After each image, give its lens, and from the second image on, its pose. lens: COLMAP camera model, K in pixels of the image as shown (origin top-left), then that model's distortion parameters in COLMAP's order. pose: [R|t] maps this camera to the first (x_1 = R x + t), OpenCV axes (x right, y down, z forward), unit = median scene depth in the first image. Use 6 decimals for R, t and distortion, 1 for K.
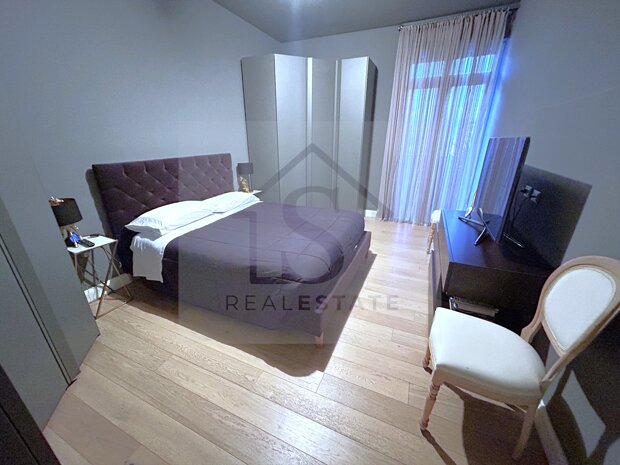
lens RADIAL K [[248.7, 0, 310.0], [0, 248.7, 232.5], [0, 0, 1]] dist [-0.001227, 0.000688]
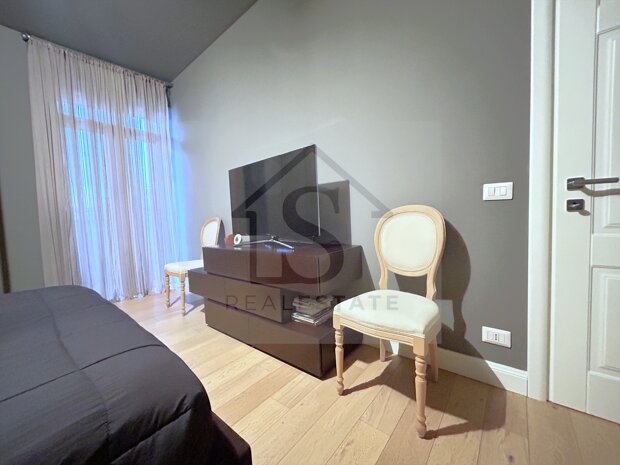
lens RADIAL K [[248.7, 0, 310.0], [0, 248.7, 232.5], [0, 0, 1]] dist [-0.001227, 0.000688]
pose [[0.274400, -0.070689, 0.959014, -0.176475], [0.385482, 0.921743, -0.042355, 0.036063], [-0.880970, 0.381305, 0.280176, 0.397945]]
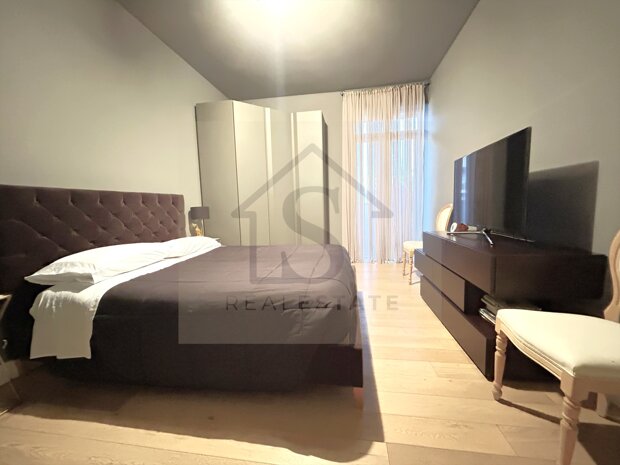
lens RADIAL K [[248.7, 0, 310.0], [0, 248.7, 232.5], [0, 0, 1]] dist [-0.001227, 0.000688]
pose [[0.963936, -0.056378, 0.260095, -0.164079], [0.122860, 0.961200, -0.246983, 0.096587], [-0.236079, 0.270031, 0.933462, 0.161708]]
